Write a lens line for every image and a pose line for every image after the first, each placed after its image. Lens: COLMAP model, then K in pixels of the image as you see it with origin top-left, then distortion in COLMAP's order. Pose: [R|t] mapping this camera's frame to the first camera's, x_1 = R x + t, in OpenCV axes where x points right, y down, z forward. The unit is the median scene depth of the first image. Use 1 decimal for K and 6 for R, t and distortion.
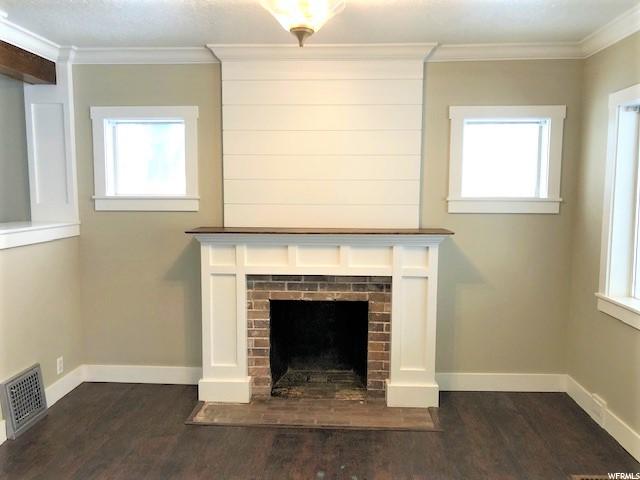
lens RADIAL K [[538.5, 0, 317.7], [0, 538.5, 249.1], [0, 0, 1]] dist [0.075193, -0.001043]
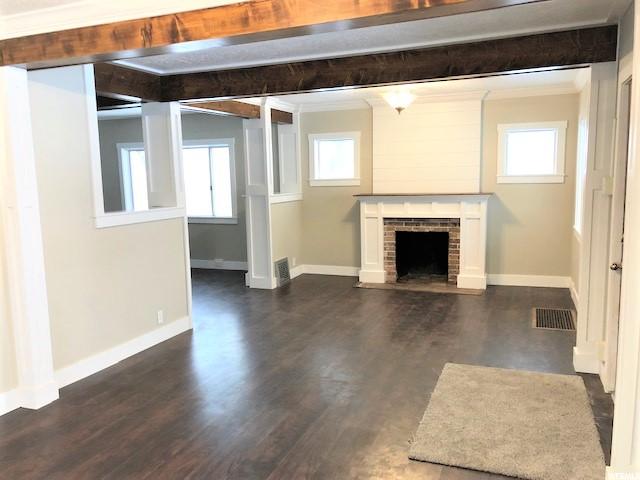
lens RADIAL K [[524.8, 0, 320.0], [0, 524.8, 240.0], [0, 0, 1]] dist [0.050410, -0.003155]
pose [[0.952088, 0.012442, -0.305572, 0.225490], [-0.007365, 0.999815, 0.017764, 0.094318], [0.305737, -0.014662, 0.952003, -0.853951]]
